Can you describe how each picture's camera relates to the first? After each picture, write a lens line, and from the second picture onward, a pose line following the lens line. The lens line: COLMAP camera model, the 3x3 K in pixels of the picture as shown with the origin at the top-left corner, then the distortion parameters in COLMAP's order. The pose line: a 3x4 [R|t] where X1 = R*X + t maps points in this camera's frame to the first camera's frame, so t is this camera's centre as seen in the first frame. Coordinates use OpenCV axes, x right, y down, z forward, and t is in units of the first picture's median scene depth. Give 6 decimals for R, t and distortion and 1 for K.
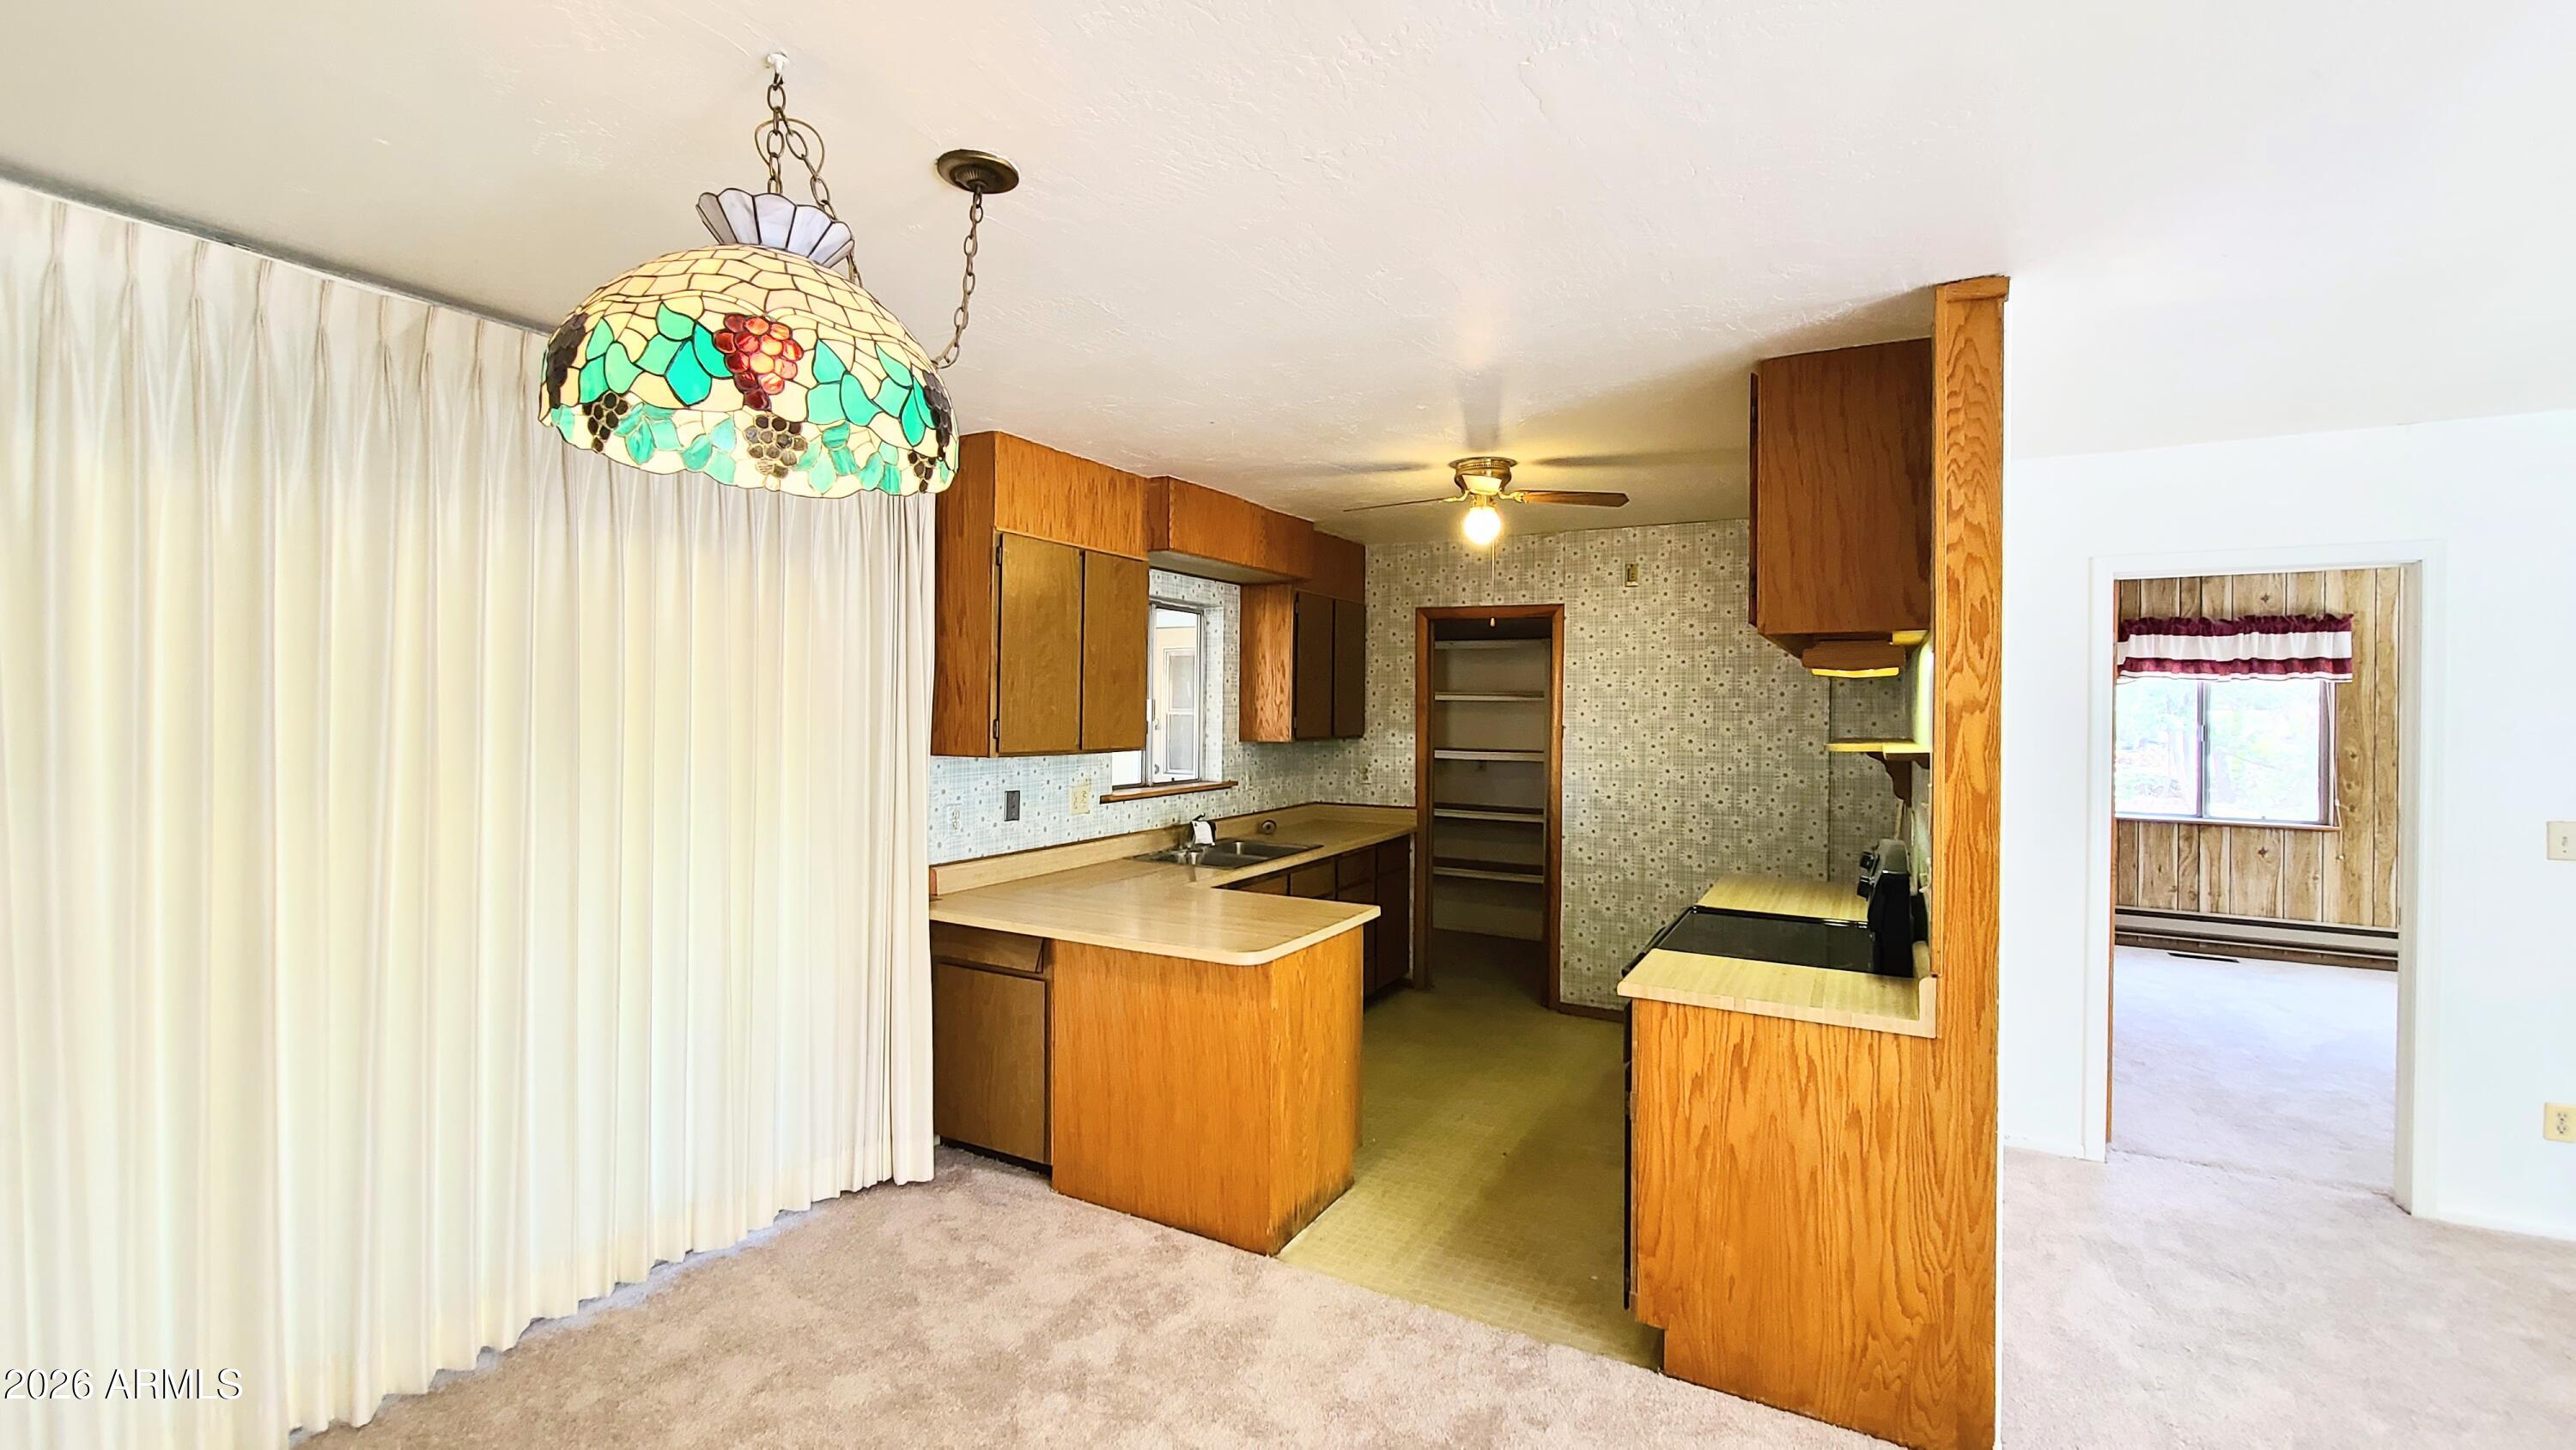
lens RADIAL K [[1052.4, 0, 1300.0], [0, 1052.4, 702.7], [0, 0, 1]] dist [0.000482, -0.002952]
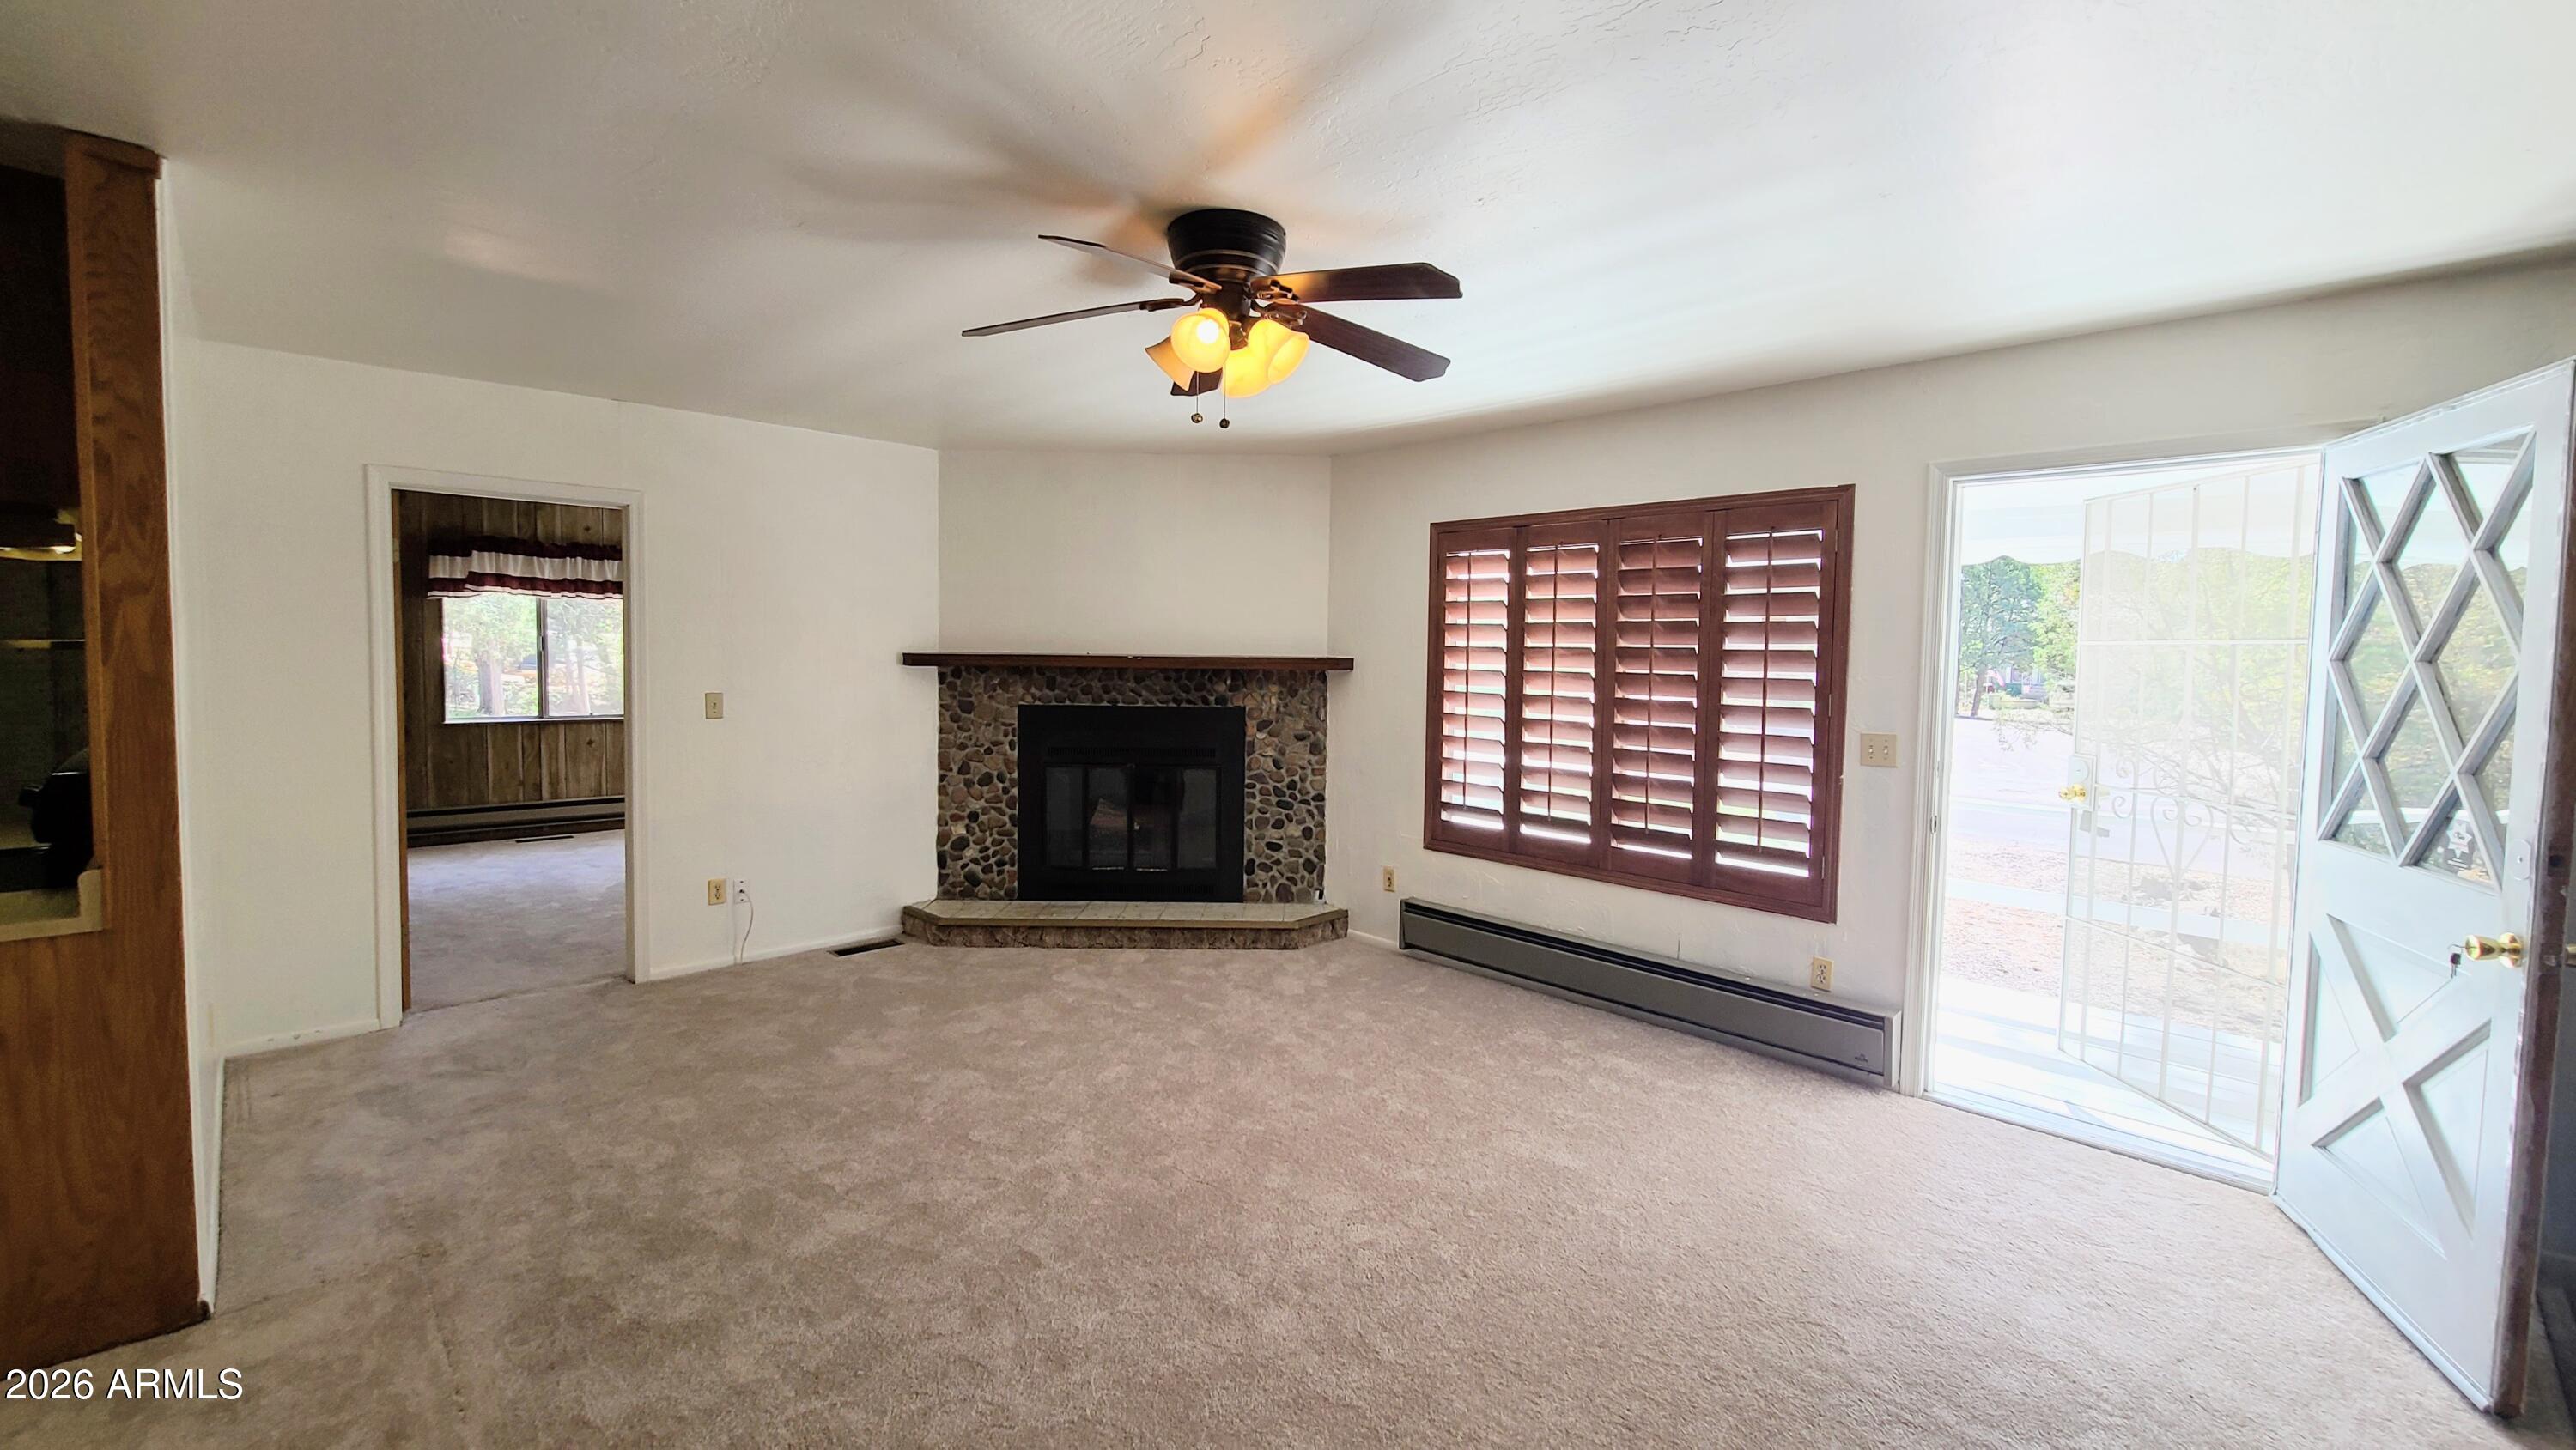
lens RADIAL K [[1052.4, 0, 1298.8], [0, 1052.4, 706.2], [0, 0, 1]] dist [0.000482, -0.002952]
pose [[0.283033, -0.056129, 0.957466, 0.001464], [-0.016452, 0.997855, 0.063360, 0.017613], [-0.958969, -0.033685, 0.281502, -0.168536]]
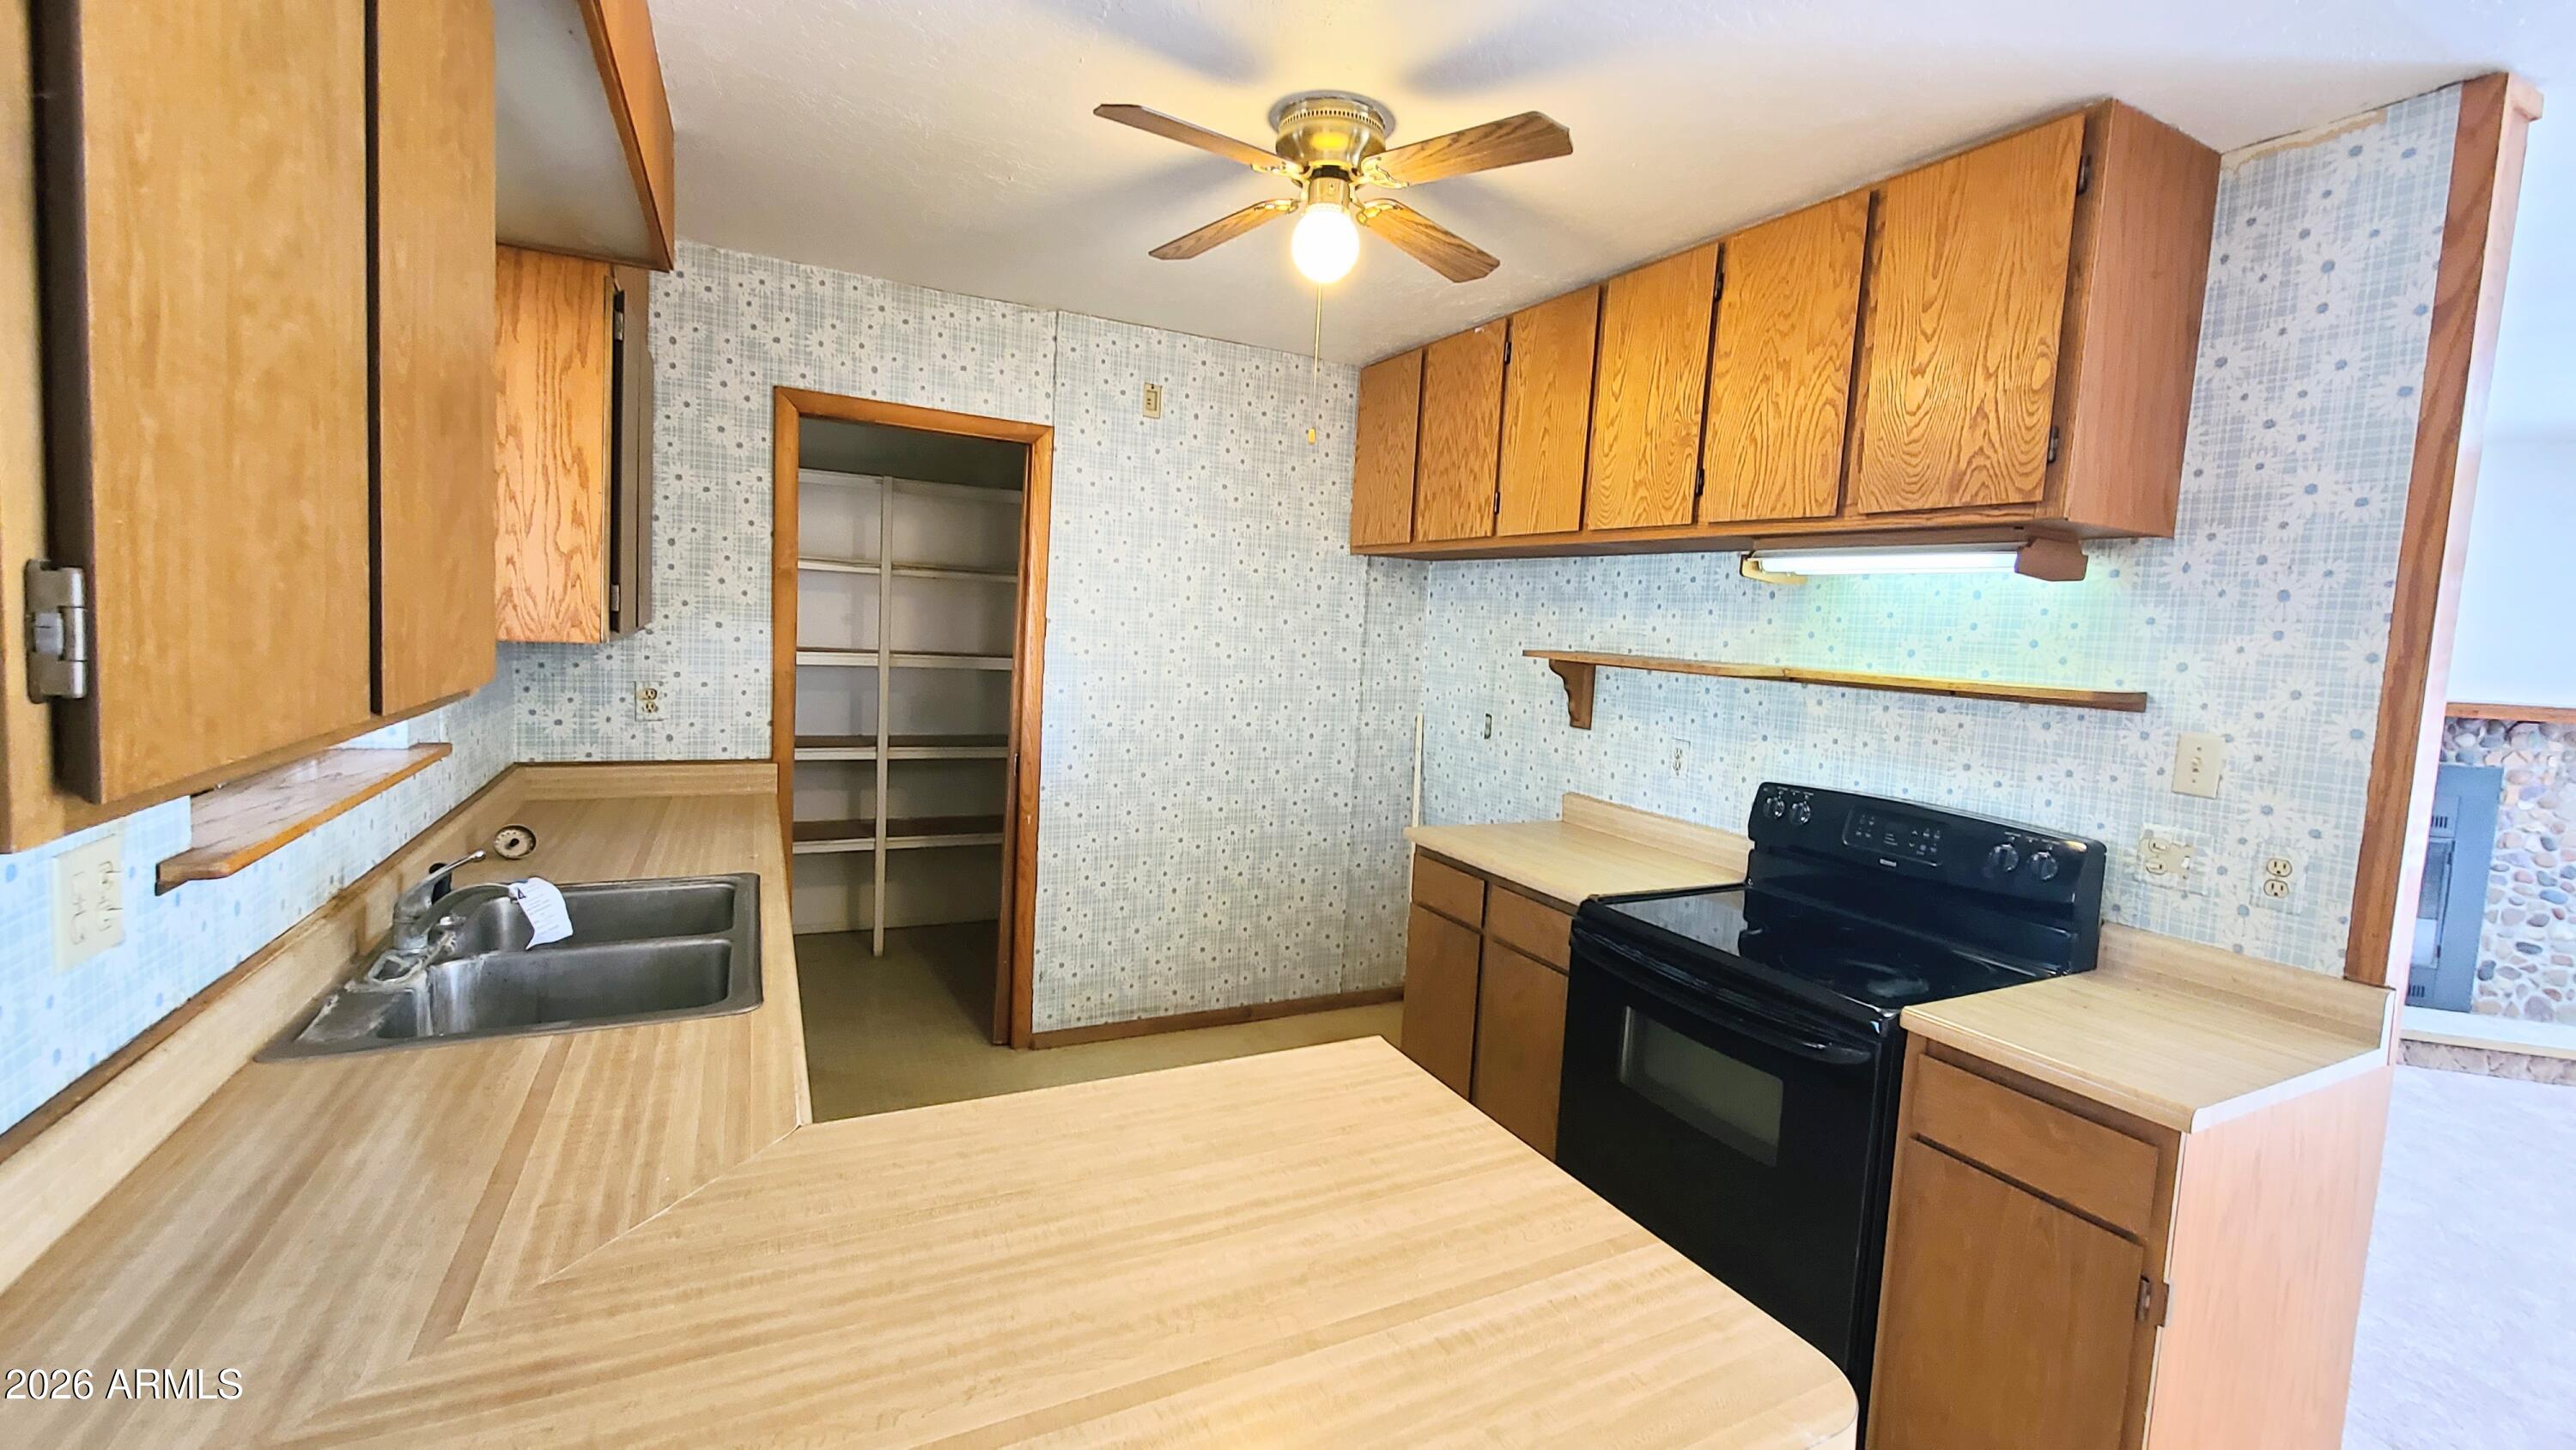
lens RADIAL K [[1052.4, 0, 1296.1], [0, 1052.4, 704.5], [0, 0, 1]] dist [0.000482, -0.002952]
pose [[0.561423, -0.044912, 0.826309, -0.260660], [-0.052095, 0.994627, 0.089455, 0.011555], [-0.825888, -0.093269, 0.556067, 0.661775]]
